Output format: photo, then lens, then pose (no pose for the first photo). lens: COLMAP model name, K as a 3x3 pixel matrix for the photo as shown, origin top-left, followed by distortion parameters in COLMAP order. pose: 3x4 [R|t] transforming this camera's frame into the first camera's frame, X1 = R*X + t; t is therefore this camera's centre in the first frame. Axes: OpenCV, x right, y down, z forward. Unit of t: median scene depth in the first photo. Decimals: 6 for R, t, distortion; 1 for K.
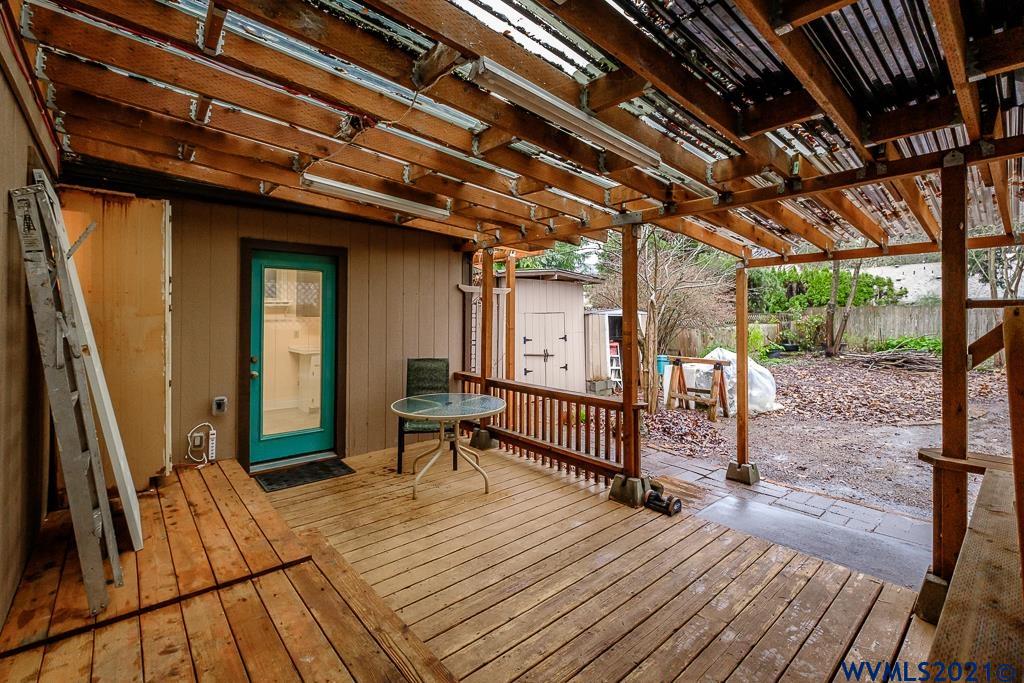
lens RADIAL K [[447.3, 0, 505.8], [0, 447.3, 341.2], [0, 0, 1]] dist [-0.000859, -0.000180]
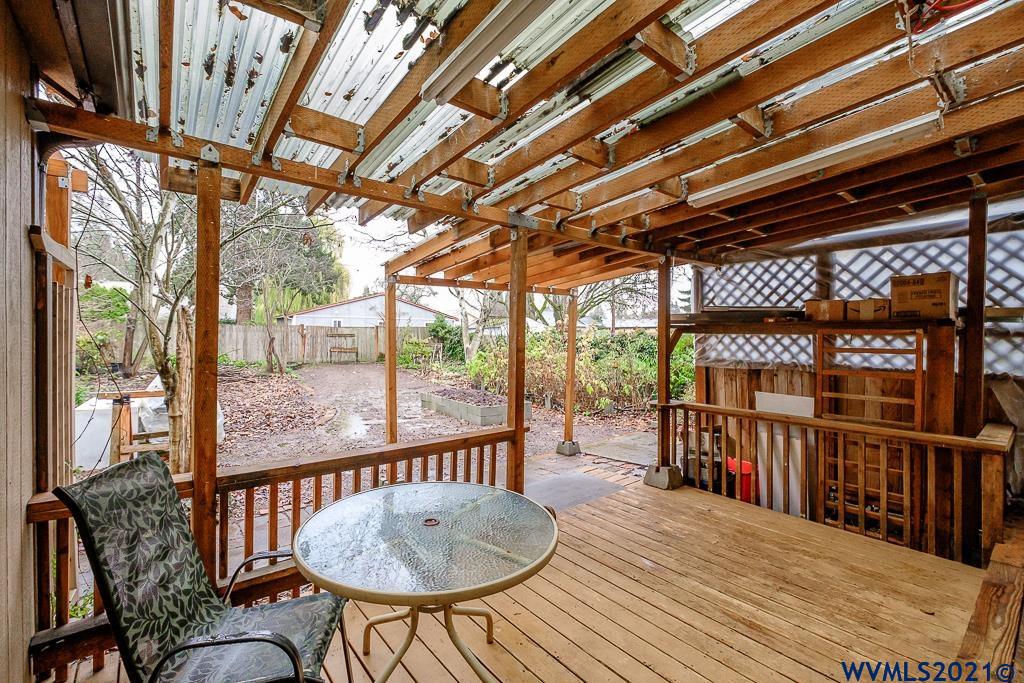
lens RADIAL K [[447.3, 0, 505.8], [0, 447.3, 341.2], [0, 0, 1]] dist [-0.000859, -0.000180]
pose [[0.039380, -0.017857, 0.999065, -0.788484], [0.042084, 0.998983, 0.016197, -0.067369], [-0.998338, 0.041407, 0.040091, 1.228045]]
